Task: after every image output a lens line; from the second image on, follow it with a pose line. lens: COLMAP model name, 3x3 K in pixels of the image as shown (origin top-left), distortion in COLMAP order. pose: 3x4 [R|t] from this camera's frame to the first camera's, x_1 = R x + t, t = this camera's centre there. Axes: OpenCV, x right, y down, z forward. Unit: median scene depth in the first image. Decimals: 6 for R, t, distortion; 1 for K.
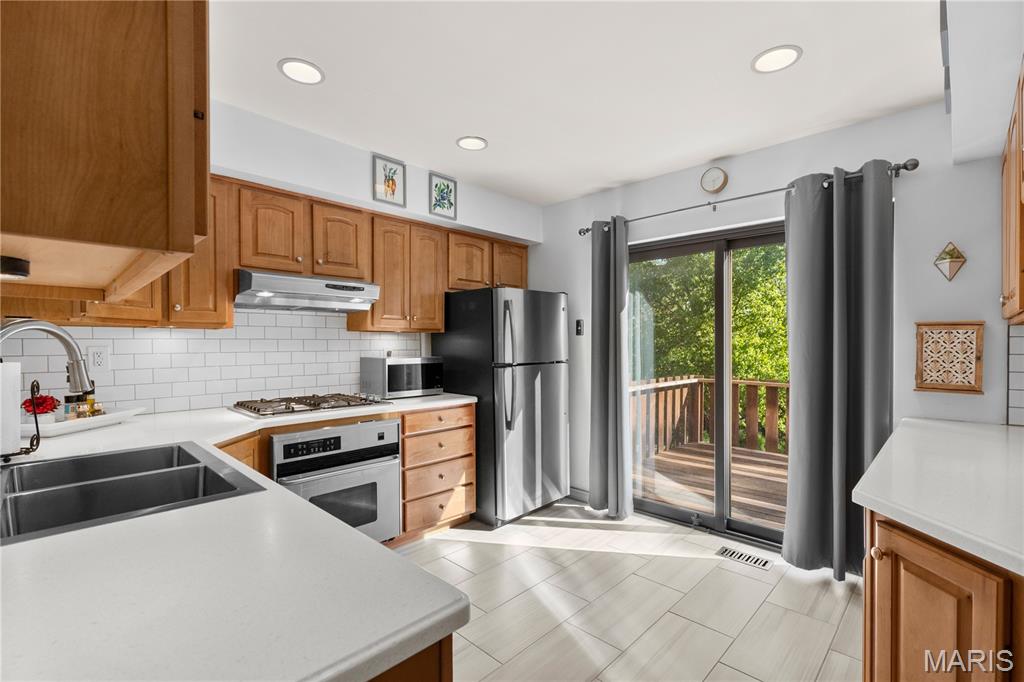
lens RADIAL K [[467.4, 0, 510.4], [0, 467.4, 358.4], [0, 0, 1]] dist [-0.000500, -0.001916]
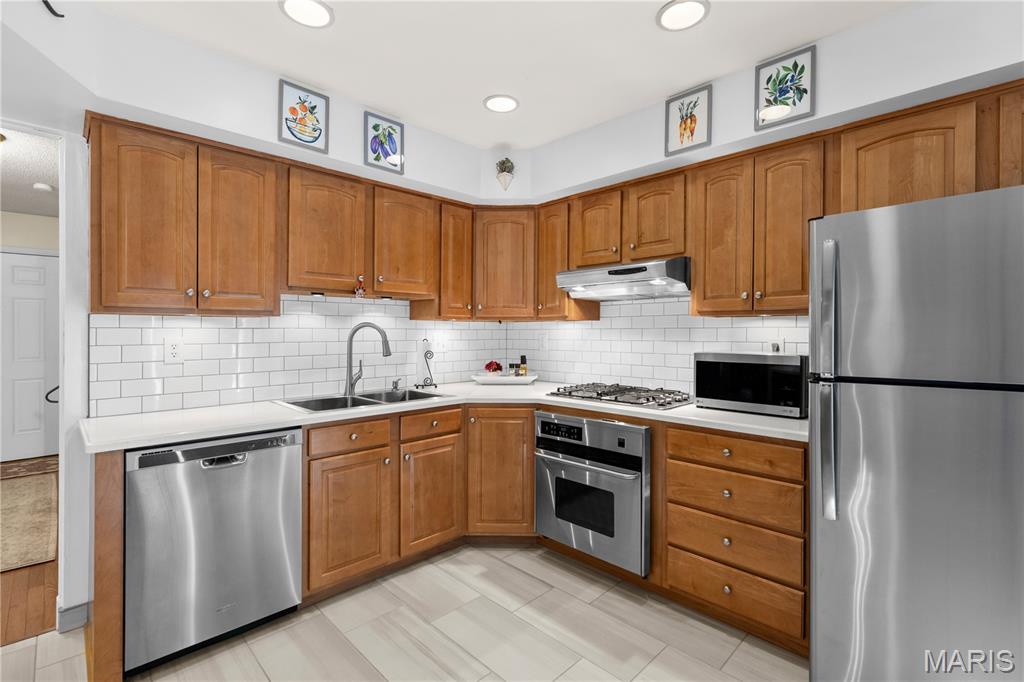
lens RADIAL K [[467.4, 0, 521.9], [0, 467.4, 338.9], [0, 0, 1]] dist [-0.000500, -0.001916]
pose [[-0.018582, 0.012032, -0.999755, 0.600799], [-0.036867, 0.999239, 0.012711, -0.025327], [0.999147, 0.037094, -0.018124, 0.879820]]
